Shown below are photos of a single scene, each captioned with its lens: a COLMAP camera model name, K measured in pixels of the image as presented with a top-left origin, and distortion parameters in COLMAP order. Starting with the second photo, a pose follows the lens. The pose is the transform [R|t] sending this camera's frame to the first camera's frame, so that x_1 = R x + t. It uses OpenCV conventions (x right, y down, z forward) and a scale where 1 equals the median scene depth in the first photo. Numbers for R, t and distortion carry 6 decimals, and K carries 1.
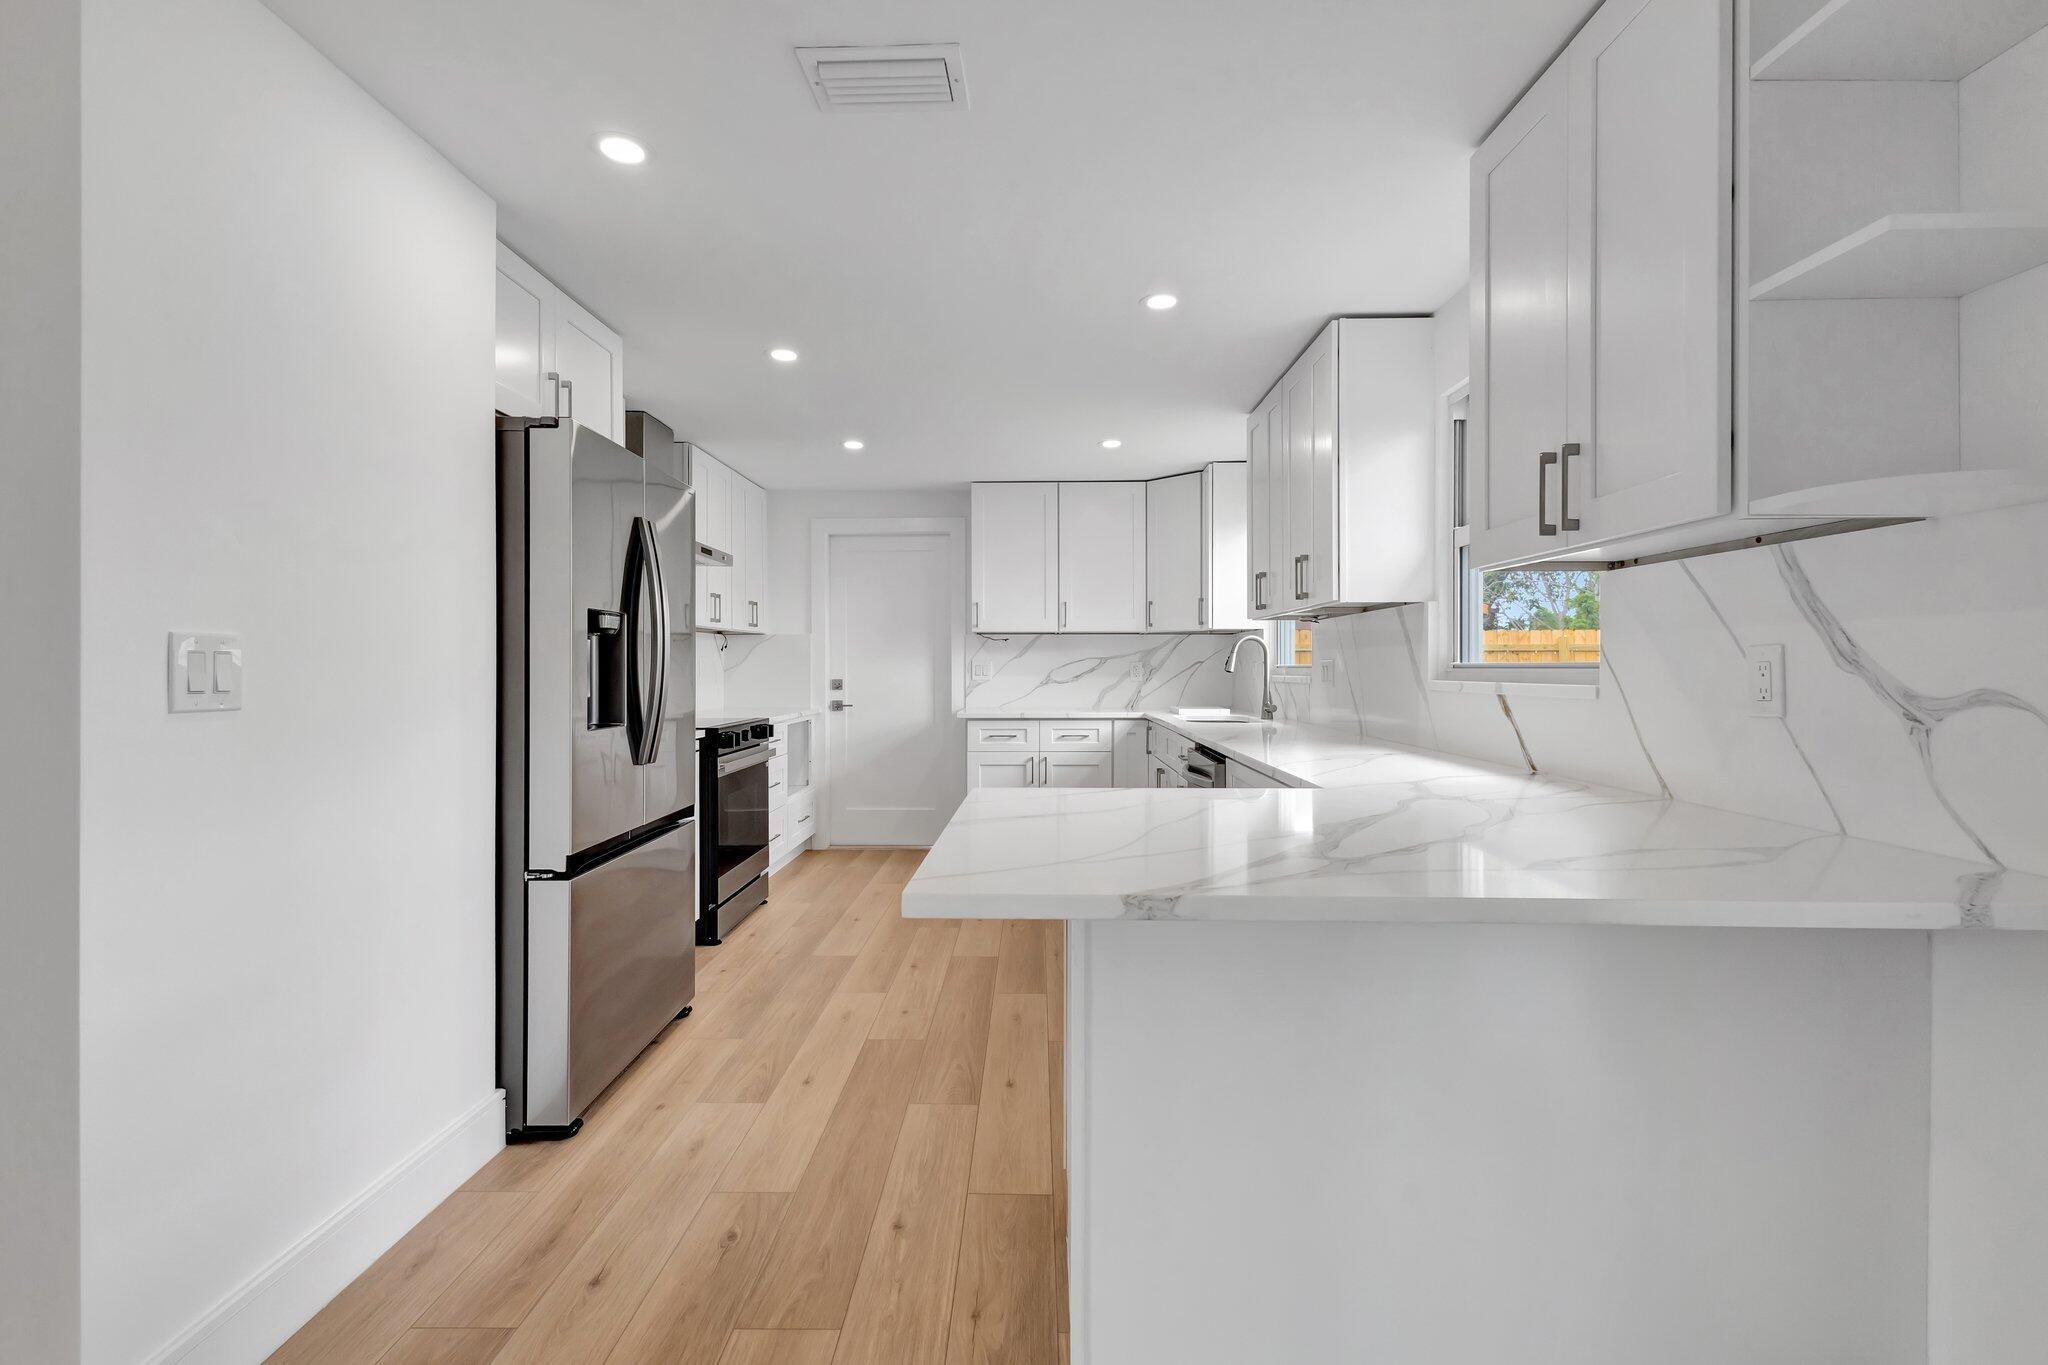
lens RADIAL K [[940.5, 0, 1026.0], [0, 940.5, 658.6], [0, 0, 1]] dist [0.008657, 0.000009]
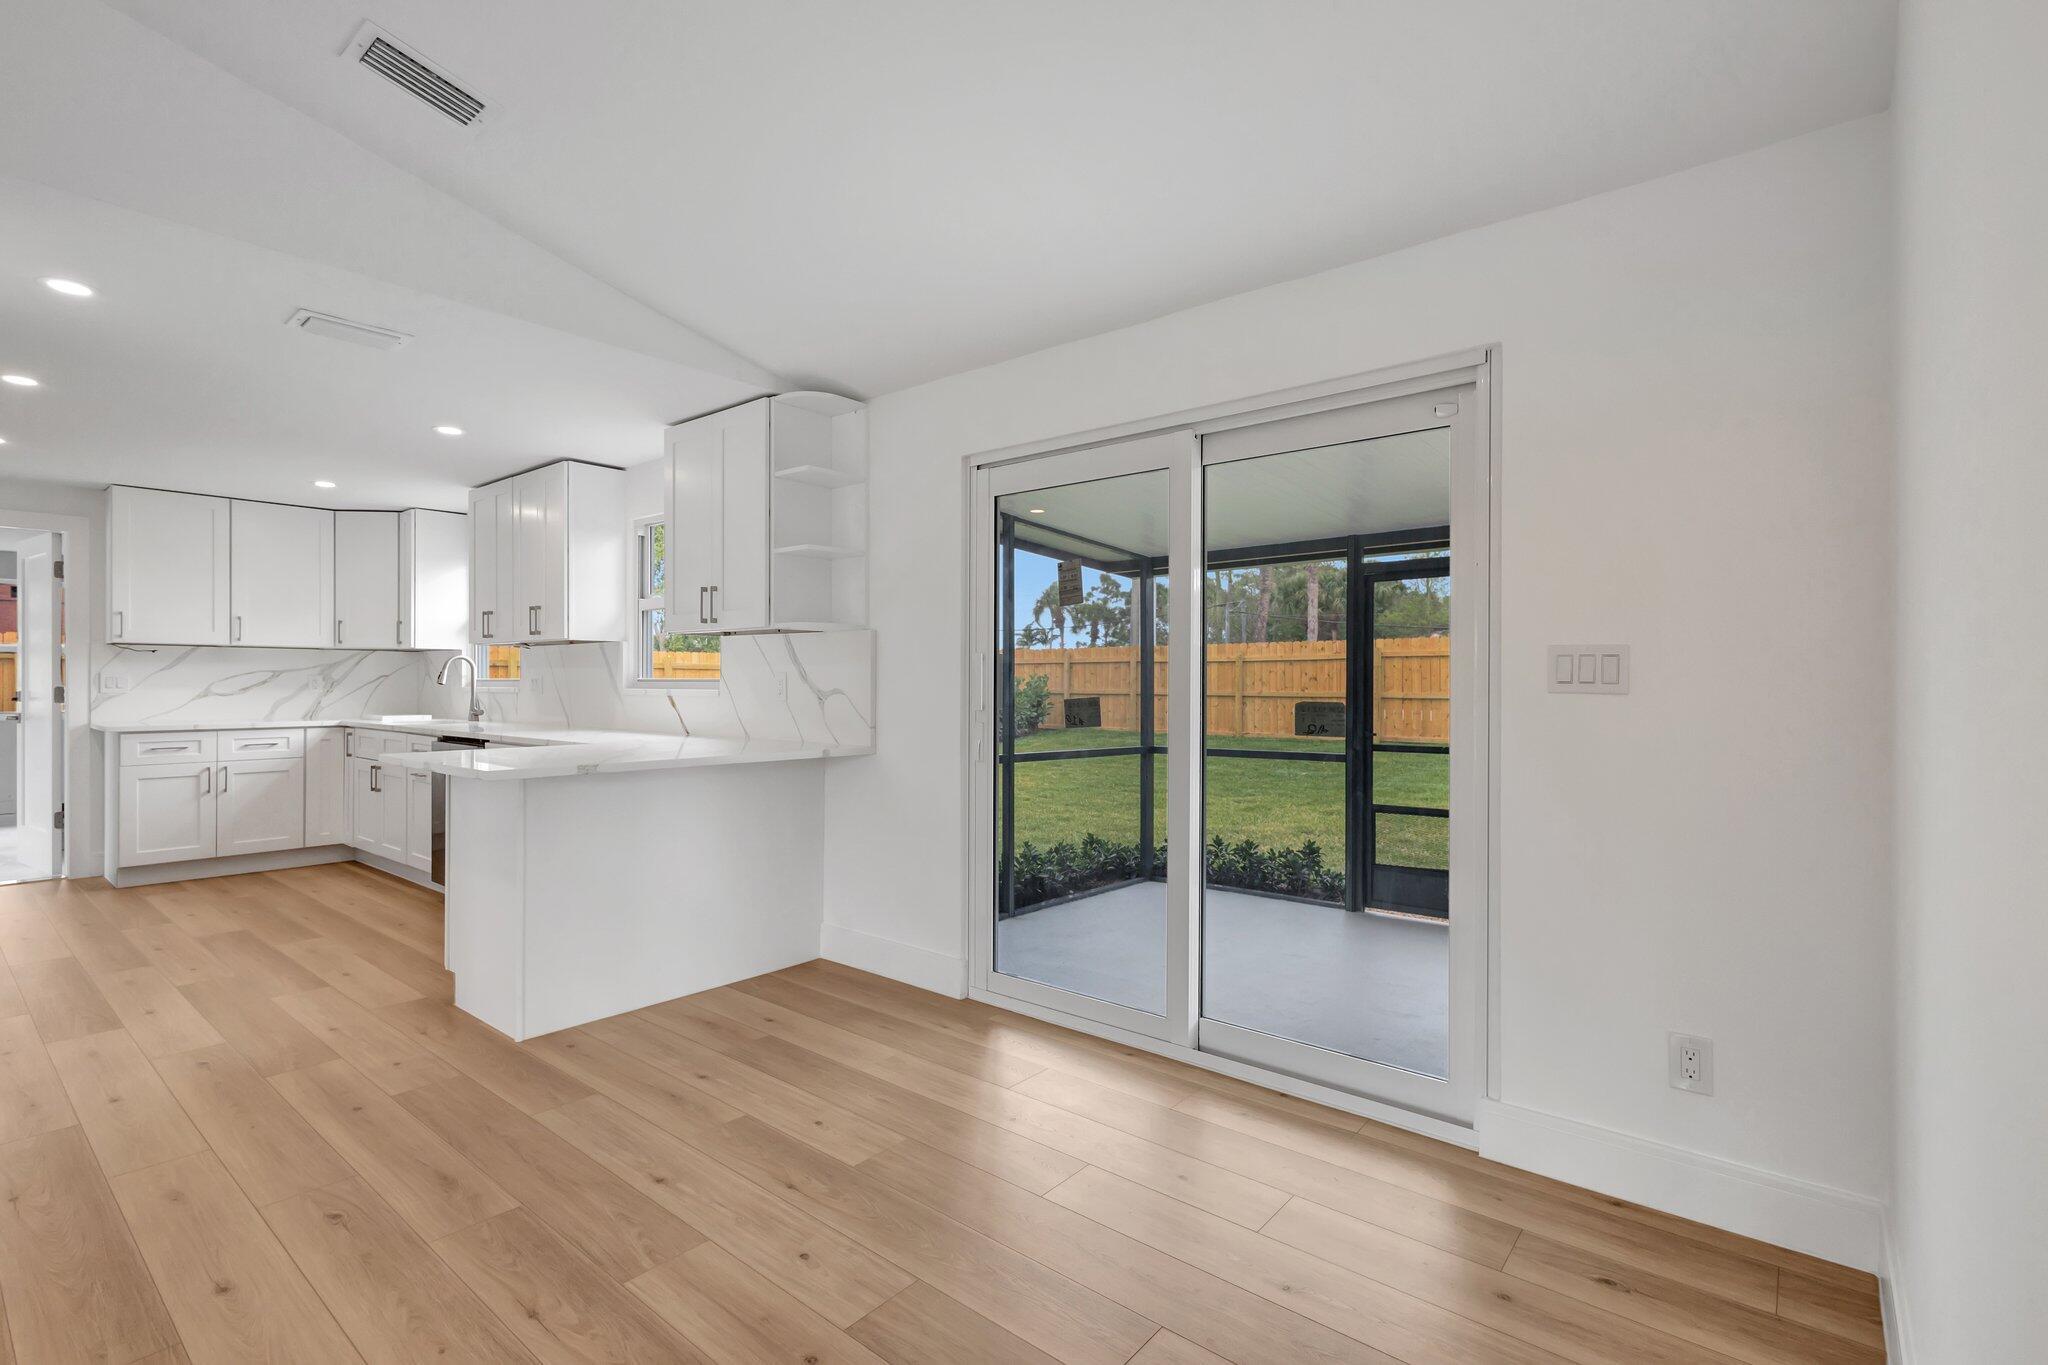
lens RADIAL K [[941.3, 0, 1014.5], [0, 941.3, 677.3], [0, 0, 1]] dist [0.007662, -0.000305]
pose [[0.630753, 0.006104, 0.775959, -0.413727], [-0.010062, 0.999949, 0.000313, -0.004536], [-0.775918, -0.008005, 0.630783, -0.570691]]
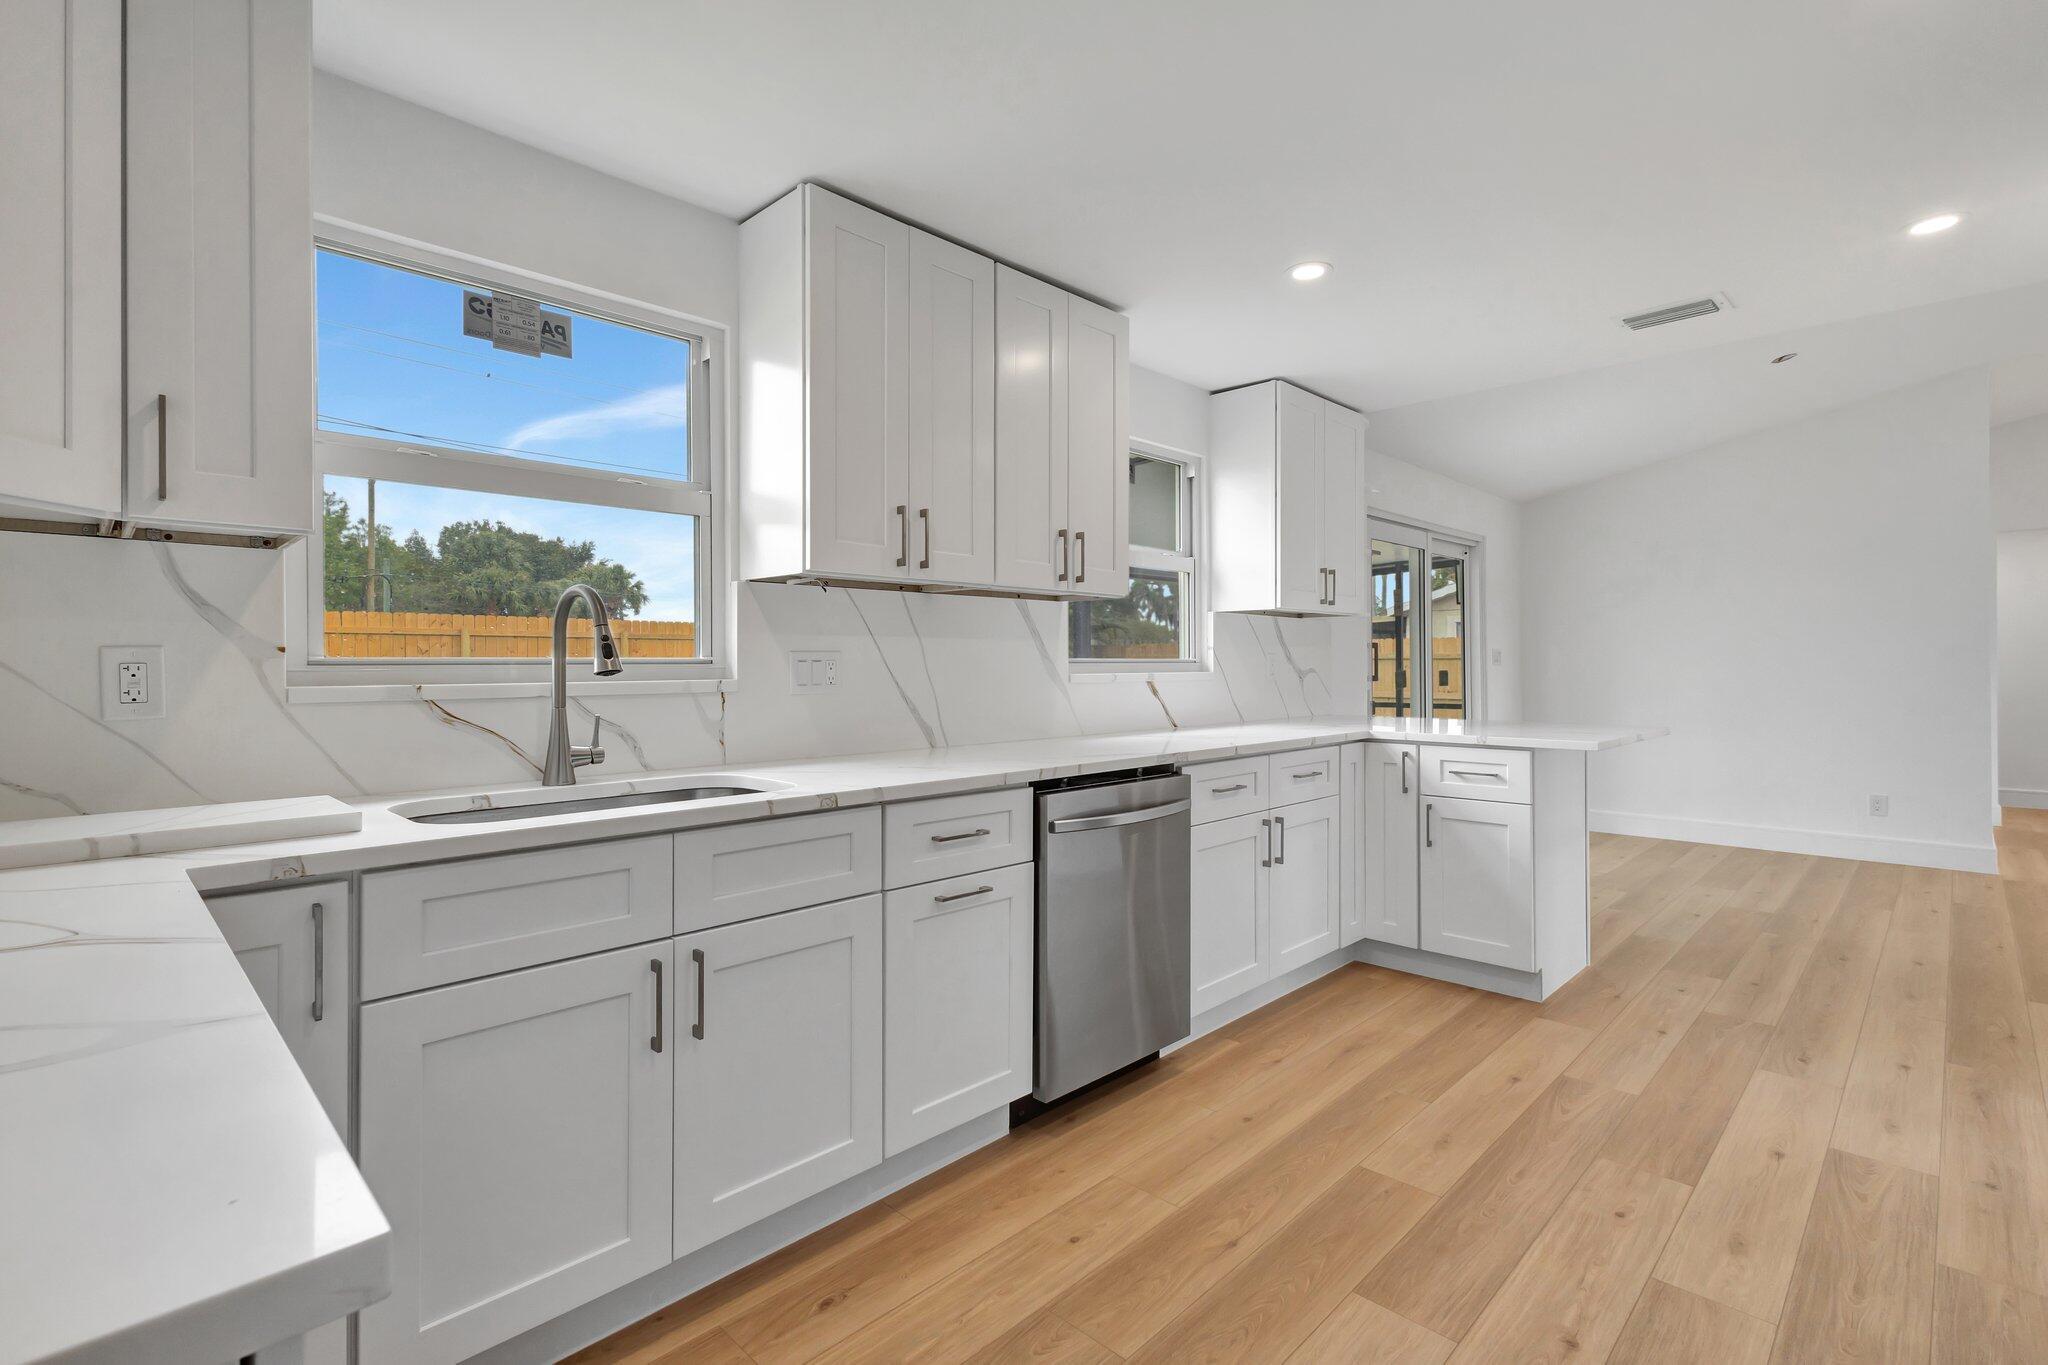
lens RADIAL K [[947.7, 0, 1021.6], [0, 947.7, 660.0], [0, 0, 1]] dist [0.005935, 0.000063]
pose [[-0.719171, 0.005562, 0.694811, -0.288869], [-0.001327, 0.999955, -0.009377, 0.016155], [-0.694832, -0.007666, -0.719131, 1.768661]]
